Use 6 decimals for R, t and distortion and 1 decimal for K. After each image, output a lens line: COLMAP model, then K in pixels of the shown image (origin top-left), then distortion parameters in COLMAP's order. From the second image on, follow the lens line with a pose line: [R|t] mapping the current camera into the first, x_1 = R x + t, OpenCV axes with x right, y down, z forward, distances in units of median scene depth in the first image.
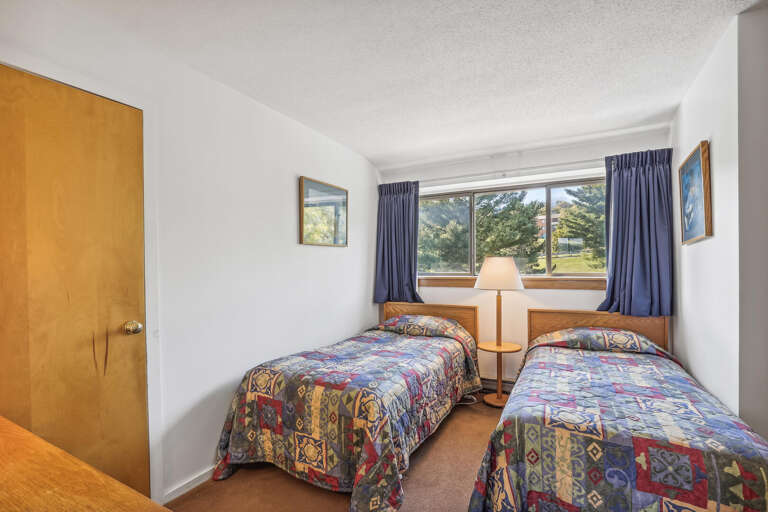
lens RADIAL K [[357.1, 0, 383.0], [0, 357.1, 267.2], [0, 0, 1]] dist [-0.029812, 0.005696]
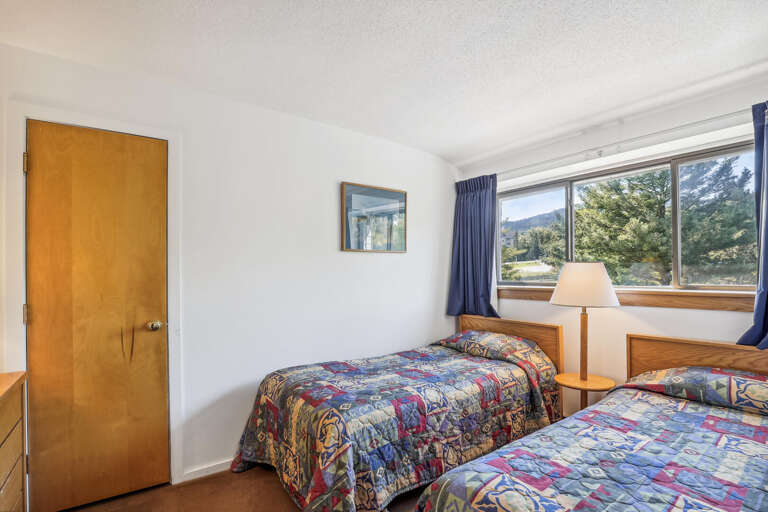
lens RADIAL K [[365.8, 0, 384.9], [0, 365.8, 271.9], [0, 0, 1]] dist [-0.035099, 0.002055]
pose [[0.905212, 0.001252, -0.424959, 0.340864], [-0.004159, 0.999974, -0.005914, -0.003044], [0.424940, 0.007121, 0.905193, 0.157748]]
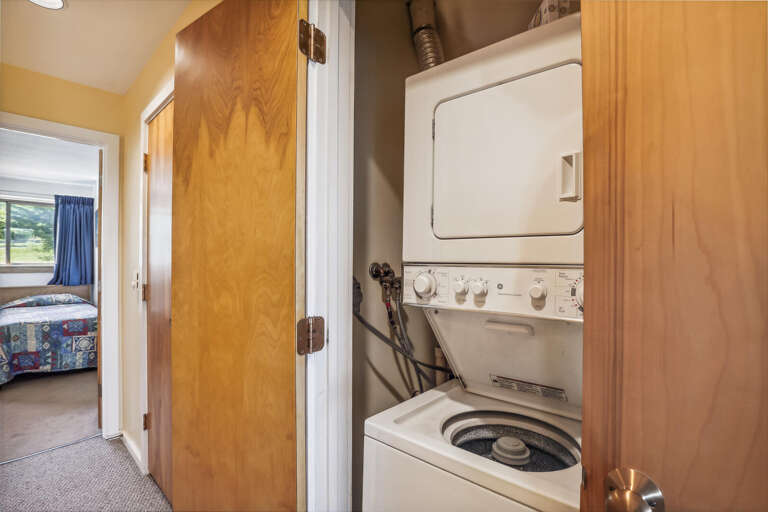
lens RADIAL K [[355.4, 0, 384.0], [0, 355.4, 256.0], [0, 0, 1]] dist [-0.028435, 0.005910]
pose [[0.257208, 0.012028, 0.966281, -0.672359], [-0.002342, 0.999927, -0.011823, 0.001646], [-0.966353, 0.000778, 0.257217, -1.124173]]
